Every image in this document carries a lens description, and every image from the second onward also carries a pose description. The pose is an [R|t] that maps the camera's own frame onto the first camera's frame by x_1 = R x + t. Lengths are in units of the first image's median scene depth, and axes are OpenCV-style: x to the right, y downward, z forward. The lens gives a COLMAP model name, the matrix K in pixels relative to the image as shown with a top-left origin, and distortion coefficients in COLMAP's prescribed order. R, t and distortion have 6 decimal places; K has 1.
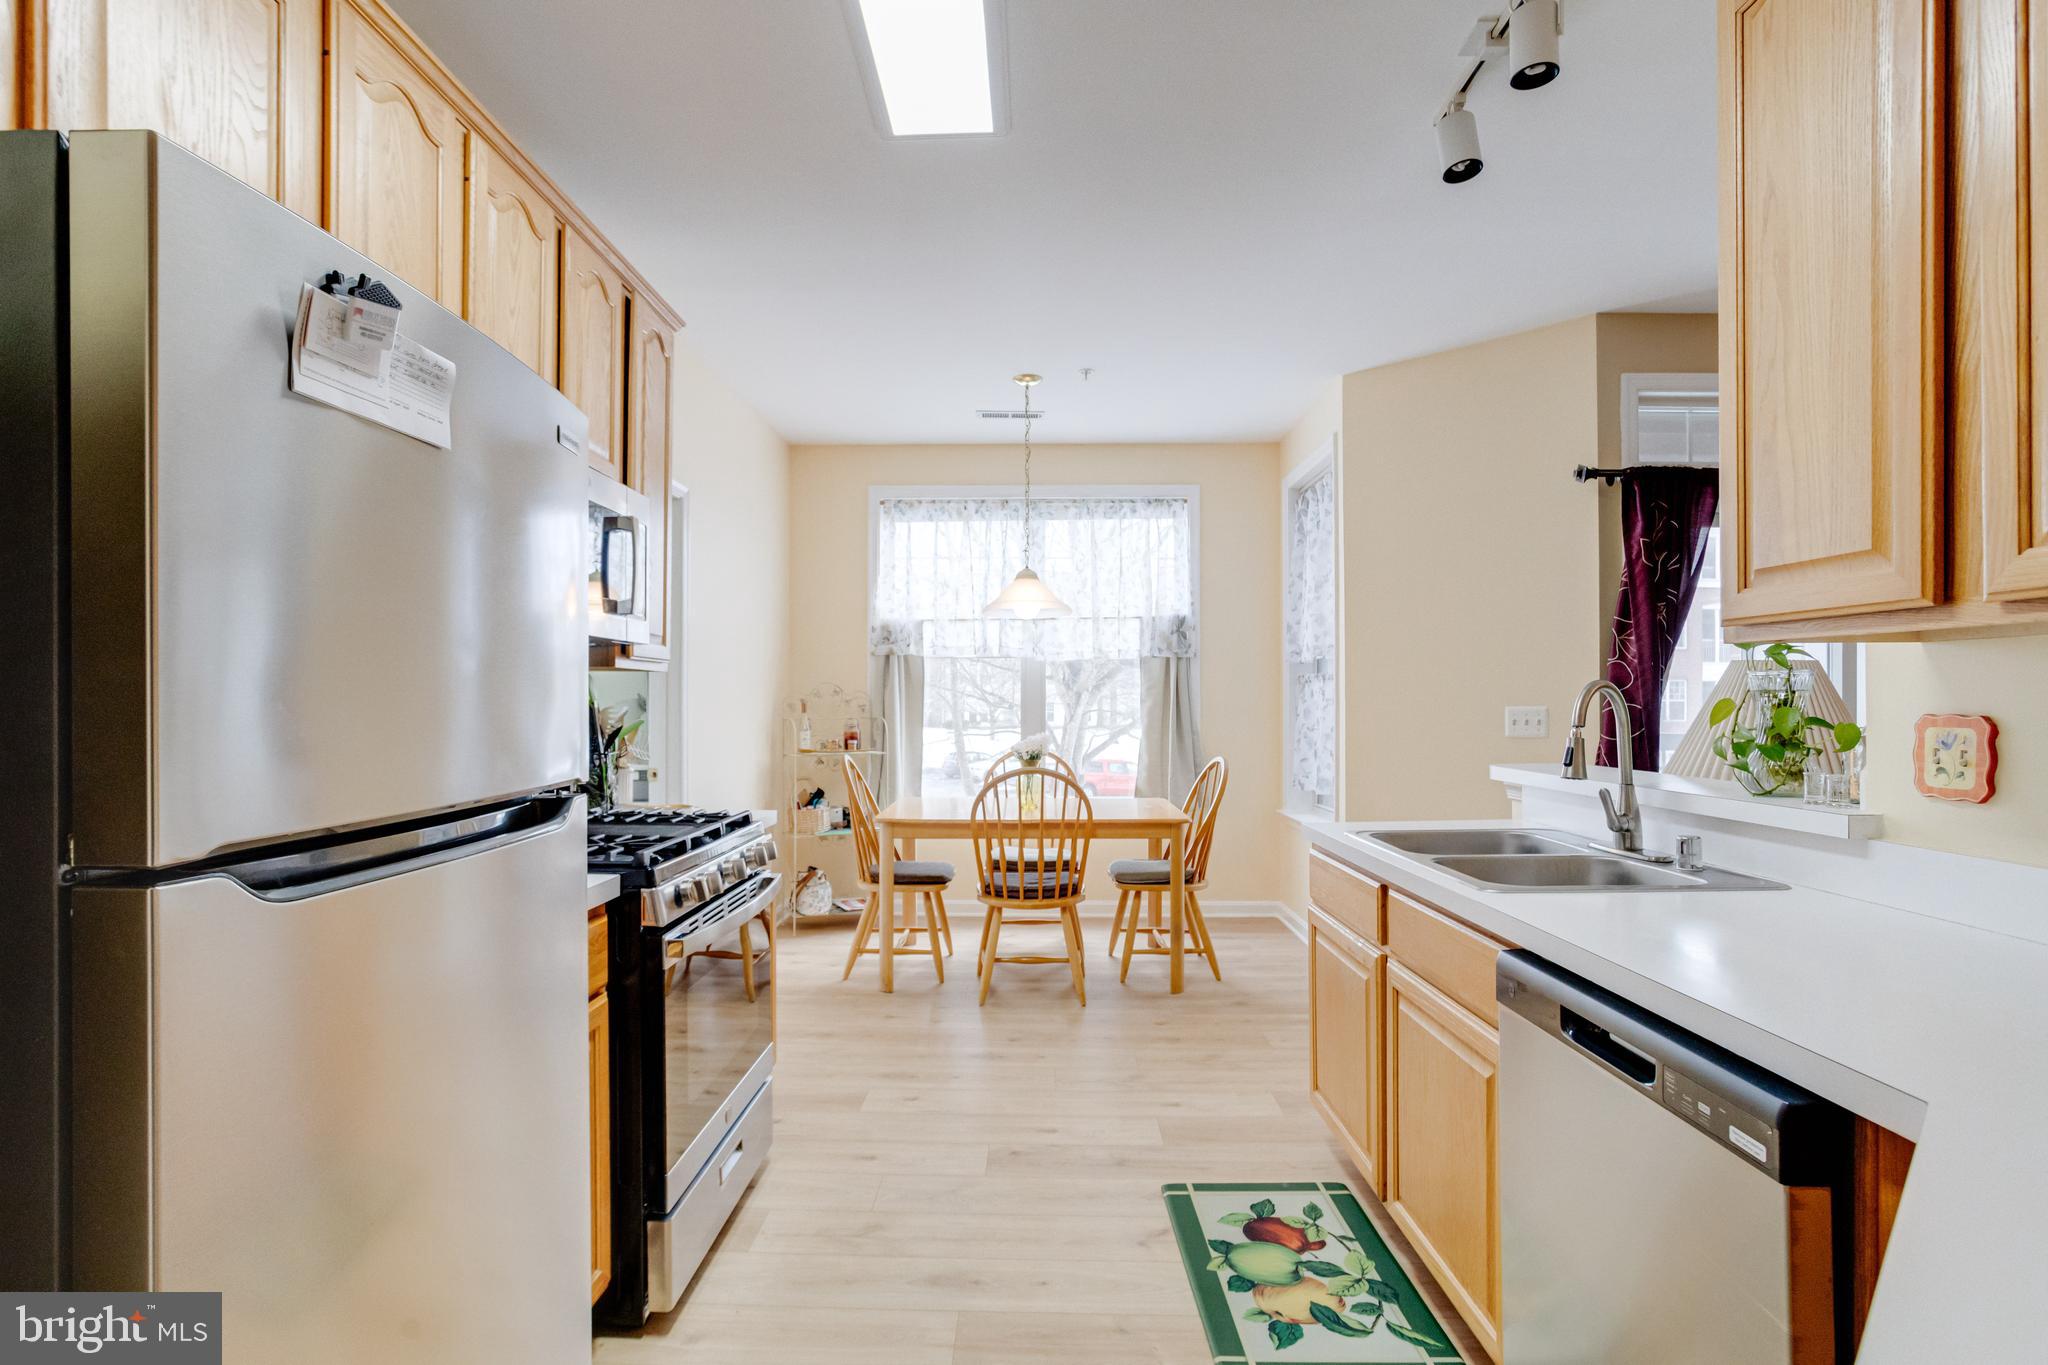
lens RADIAL K [[995.8, 0, 1024.0], [0, 995.8, 682.5], [0, 0, 1]] dist [-0.073646, 0.023670]
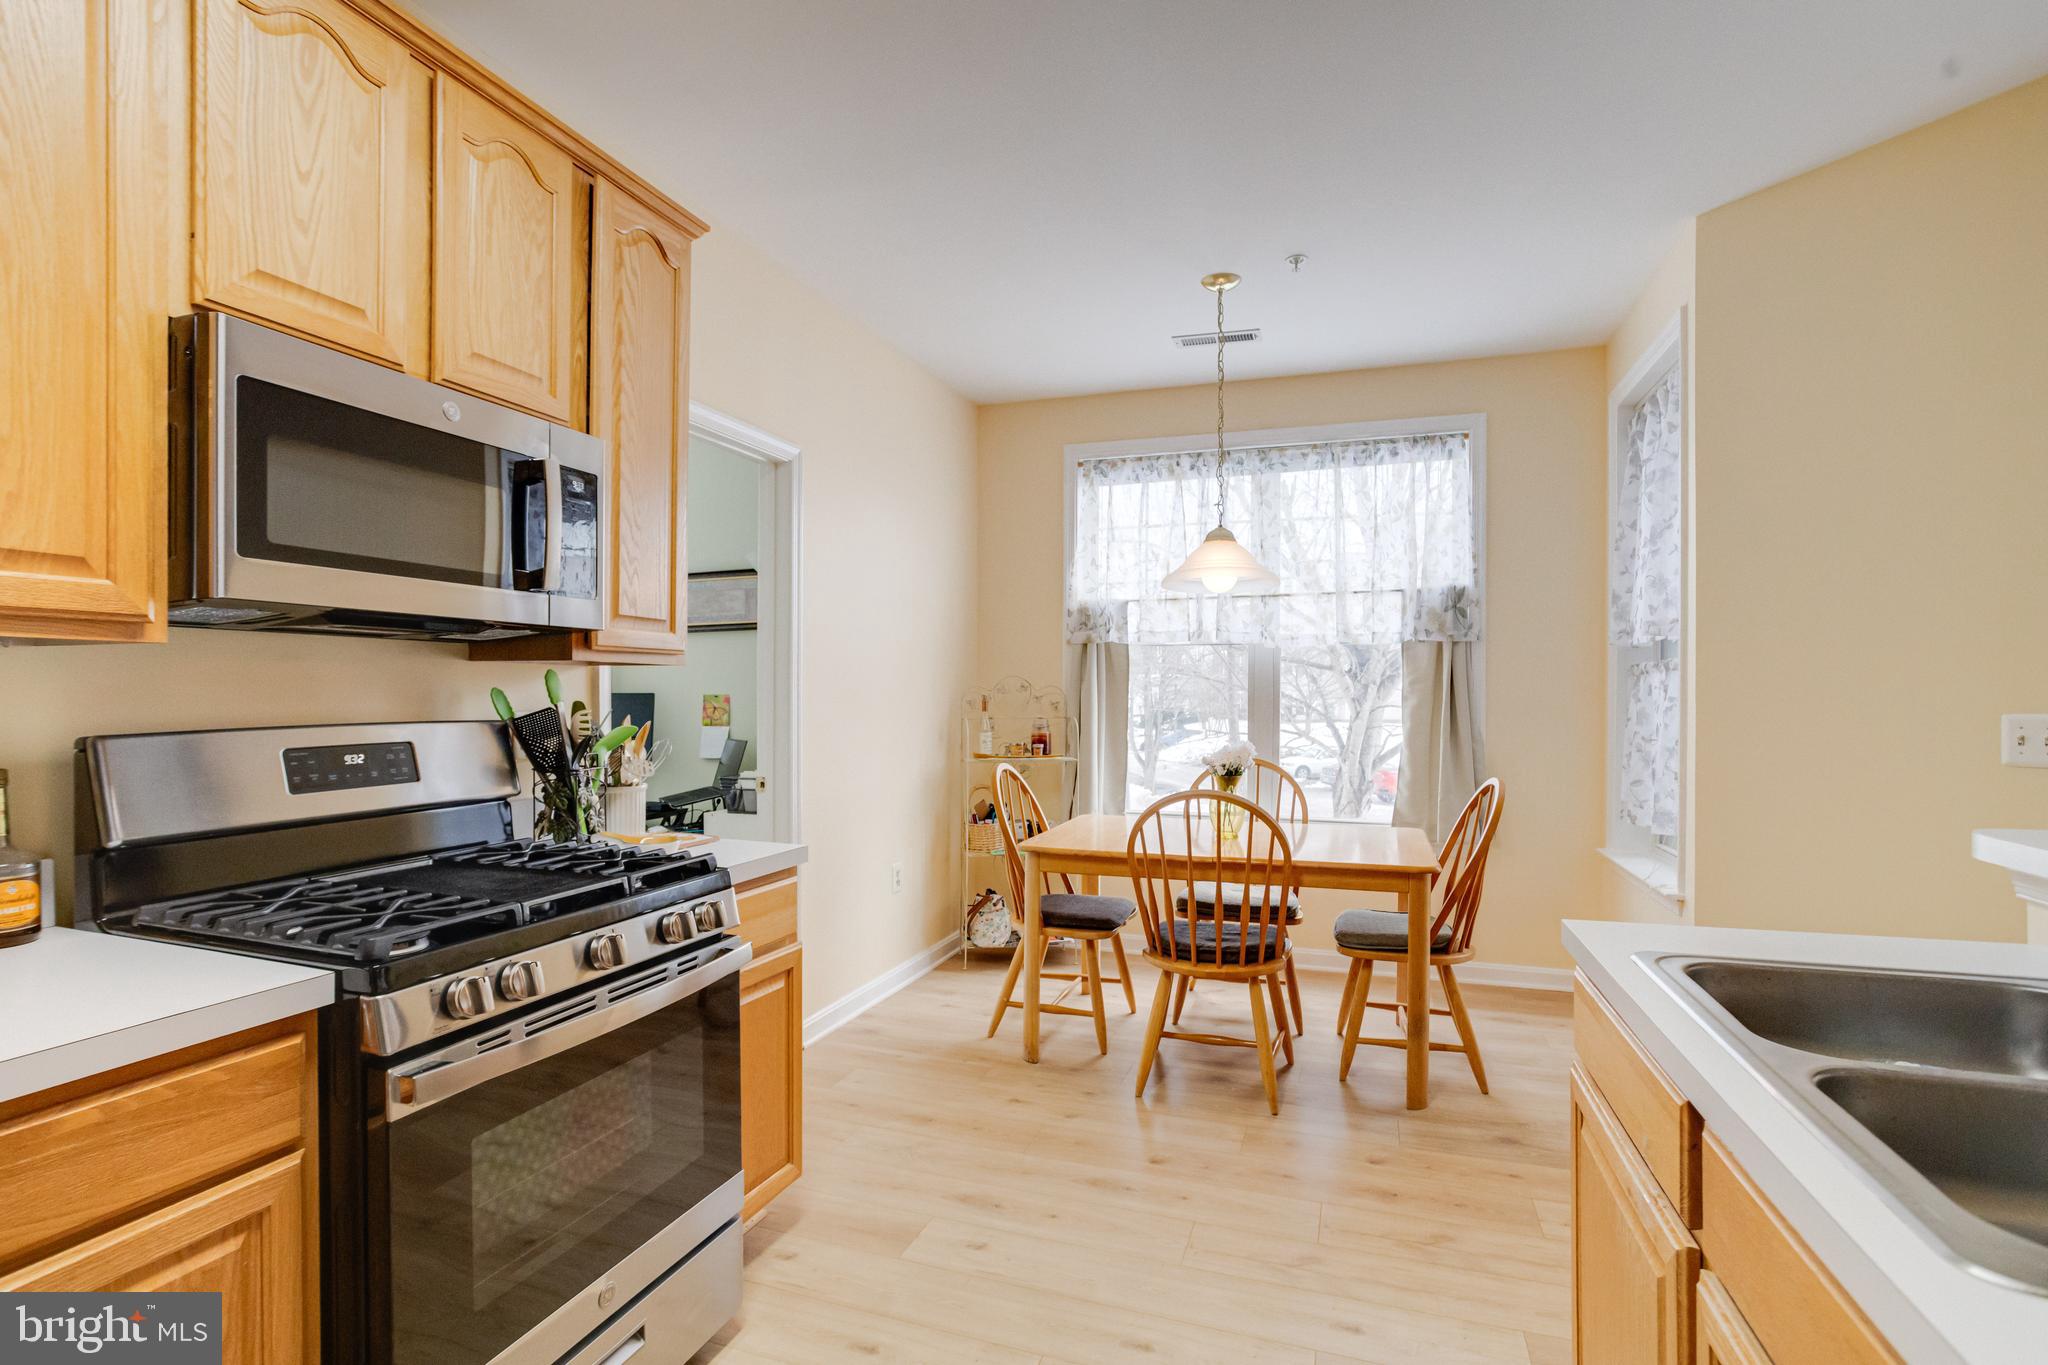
lens RADIAL K [[1000.1, 0, 1006.6], [0, 1000.1, 691.2], [0, 0, 1]] dist [-0.053010, 0.023975]
pose [[0.945869, 0.001470, -0.324544, 0.085076], [0.004233, 0.999849, 0.016865, -0.001491], [0.324520, -0.017326, 0.945720, 0.188139]]
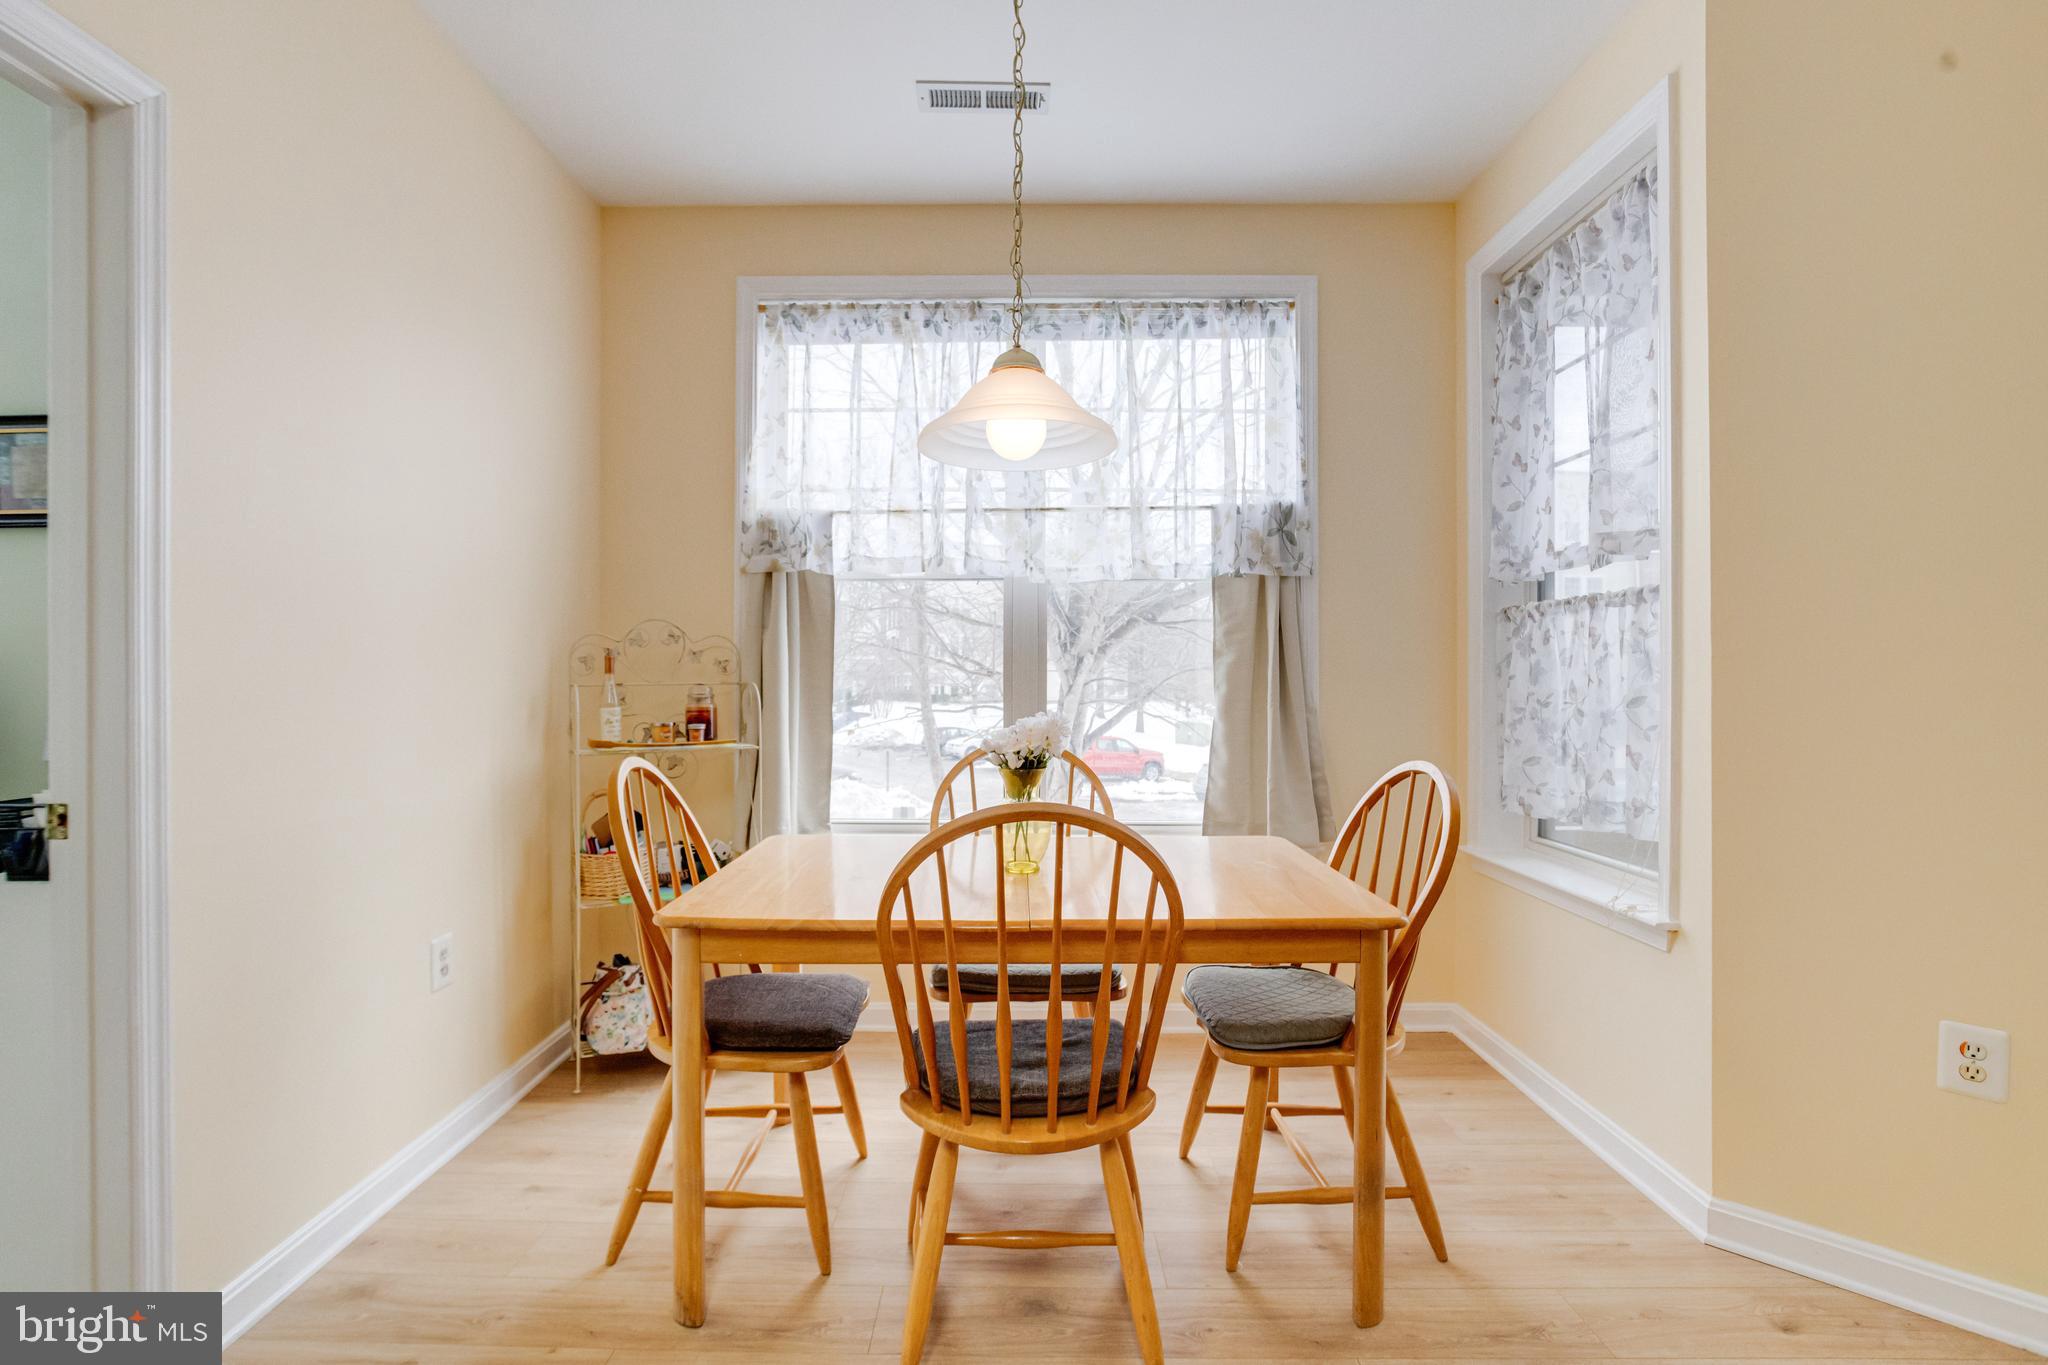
lens RADIAL K [[1000.1, 0, 1006.6], [0, 1000.1, 691.2], [0, 0, 1]] dist [-0.053010, 0.023975]
pose [[1.000000, 0.000432, 0.000064, -0.001616], [-0.000434, 0.999405, 0.034477, 0.022749], [-0.000049, -0.034477, 0.999405, 0.475431]]
